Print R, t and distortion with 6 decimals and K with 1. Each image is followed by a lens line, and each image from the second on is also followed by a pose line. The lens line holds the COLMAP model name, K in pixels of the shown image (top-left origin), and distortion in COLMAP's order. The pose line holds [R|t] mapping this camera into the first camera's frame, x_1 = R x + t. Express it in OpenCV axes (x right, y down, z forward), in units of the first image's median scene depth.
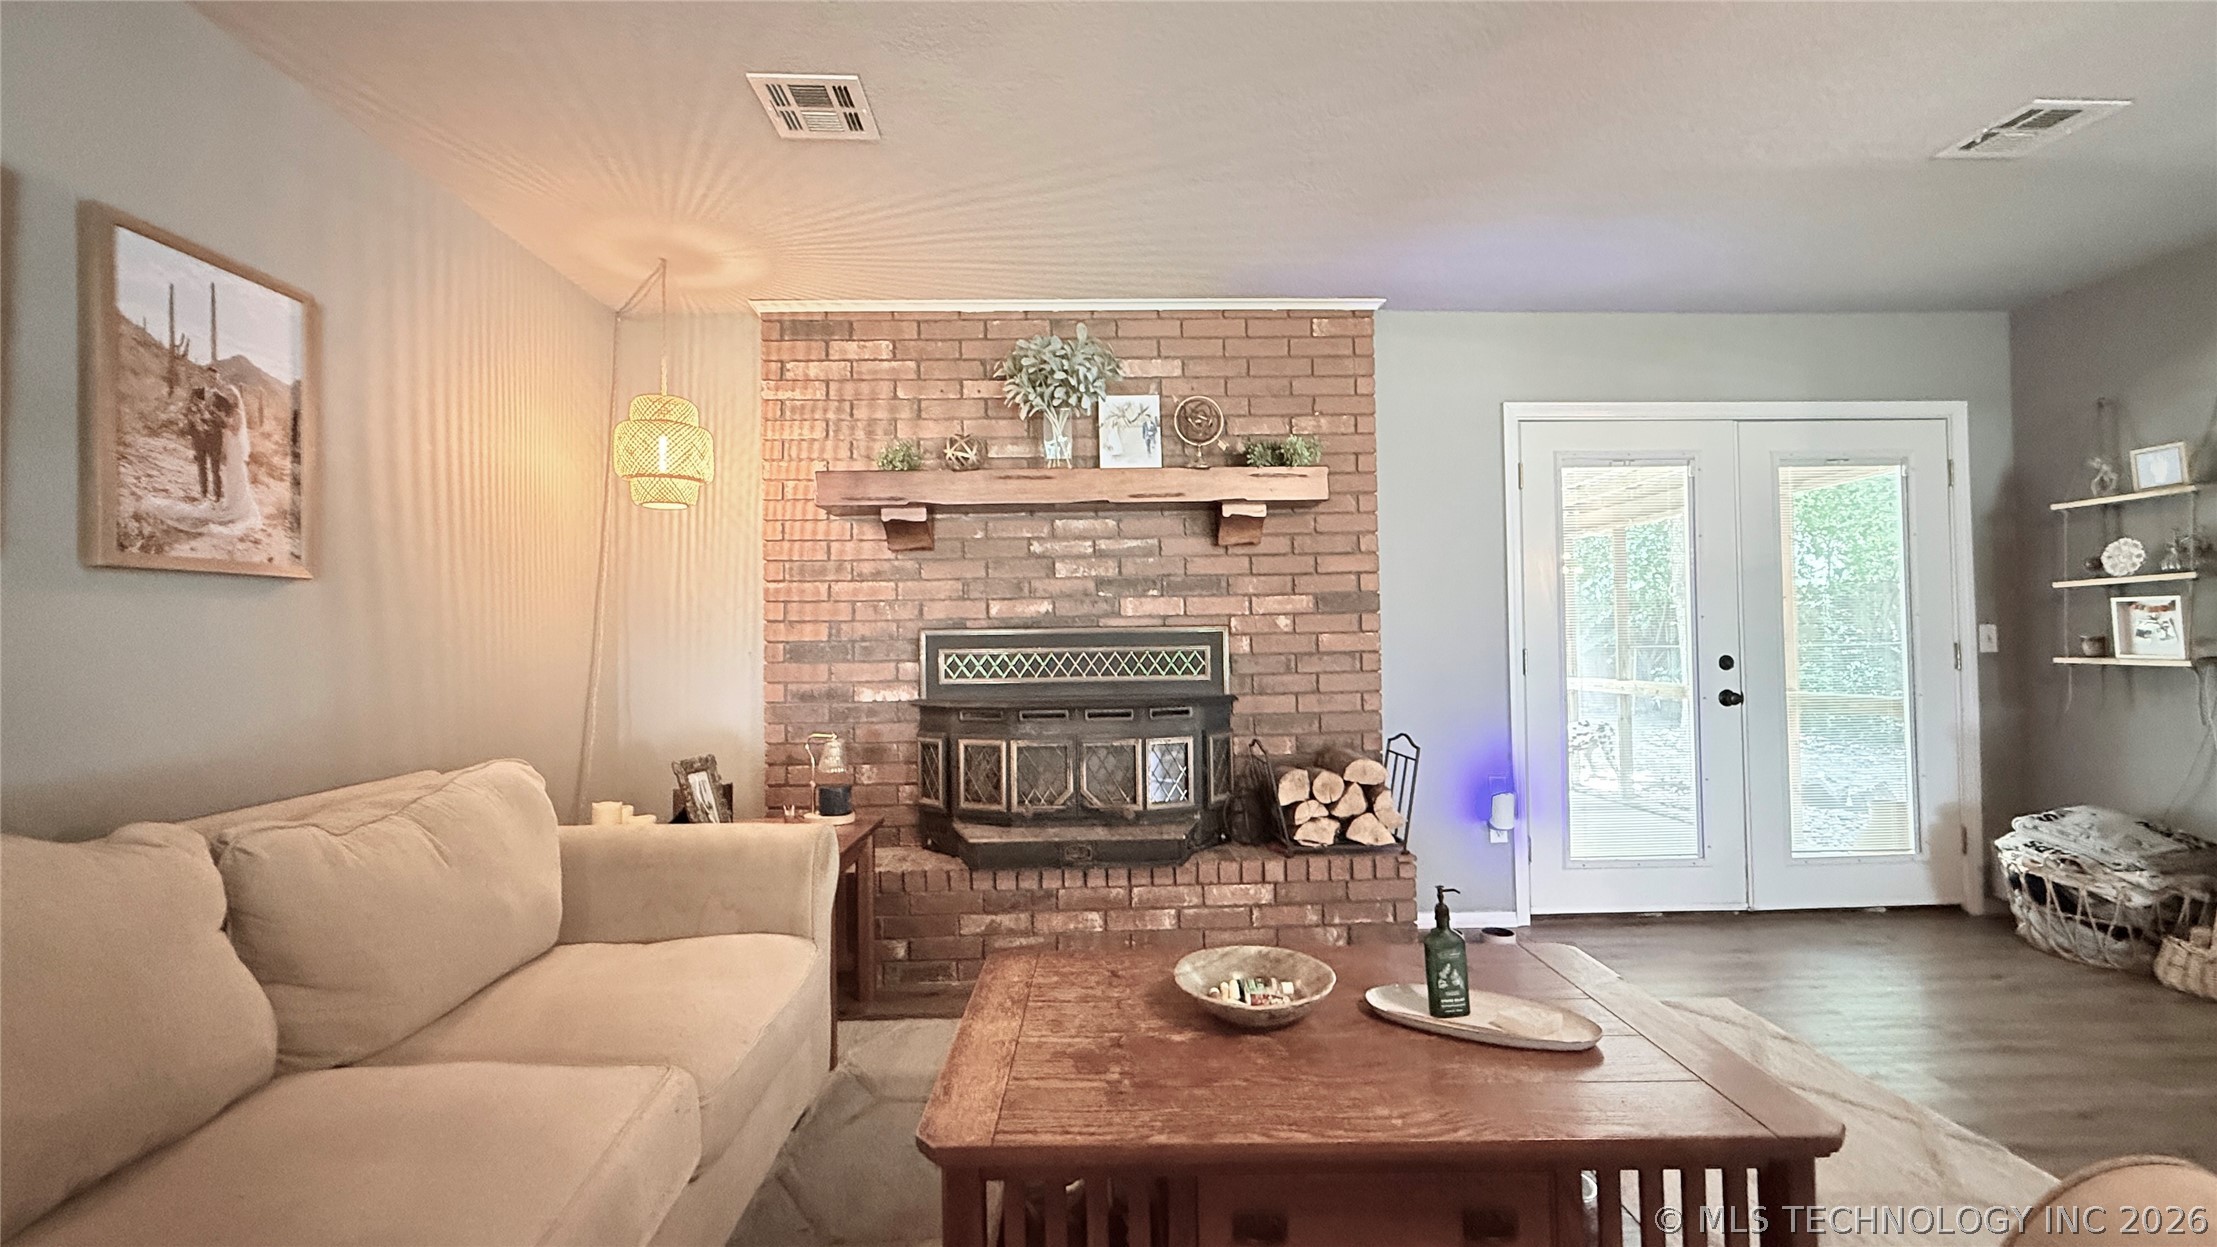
lens RADIAL K [[882.1, 0, 1100.8], [0, 882.1, 623.8], [0, 0, 1]] dist [0.000549, -0.000094]
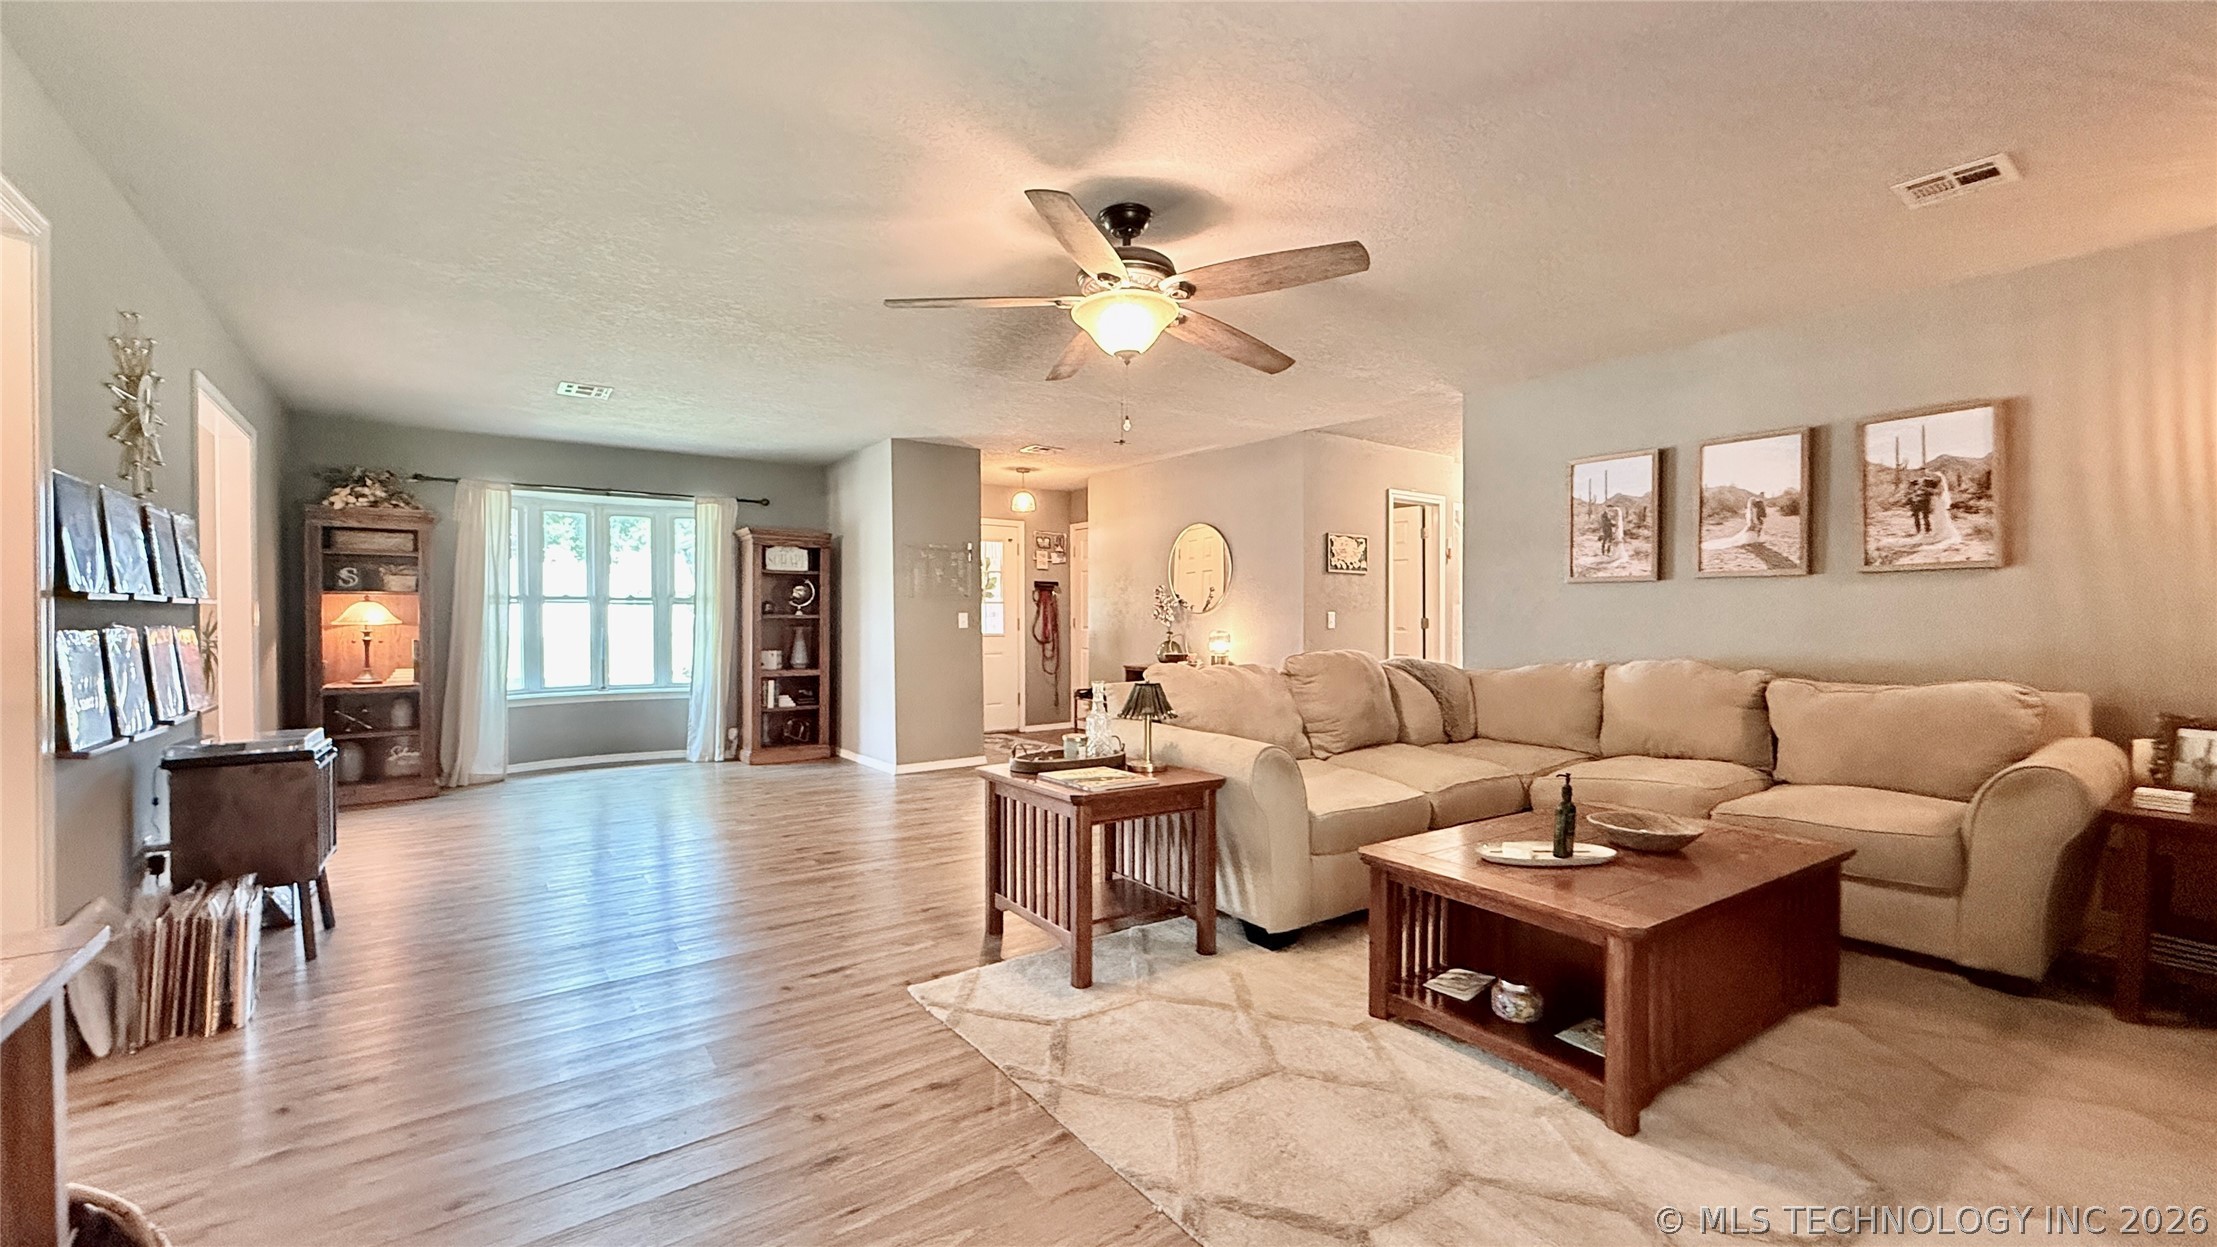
lens RADIAL K [[841.1, 0, 1115.7], [0, 841.1, 629.6], [0, 0, 1]] dist [-0.000907, -0.012851]
pose [[-0.817699, 0.023669, -0.575160, 0.846048], [0.024850, 0.999674, 0.005808, 0.011659], [0.575110, -0.009543, -0.818020, 0.789847]]
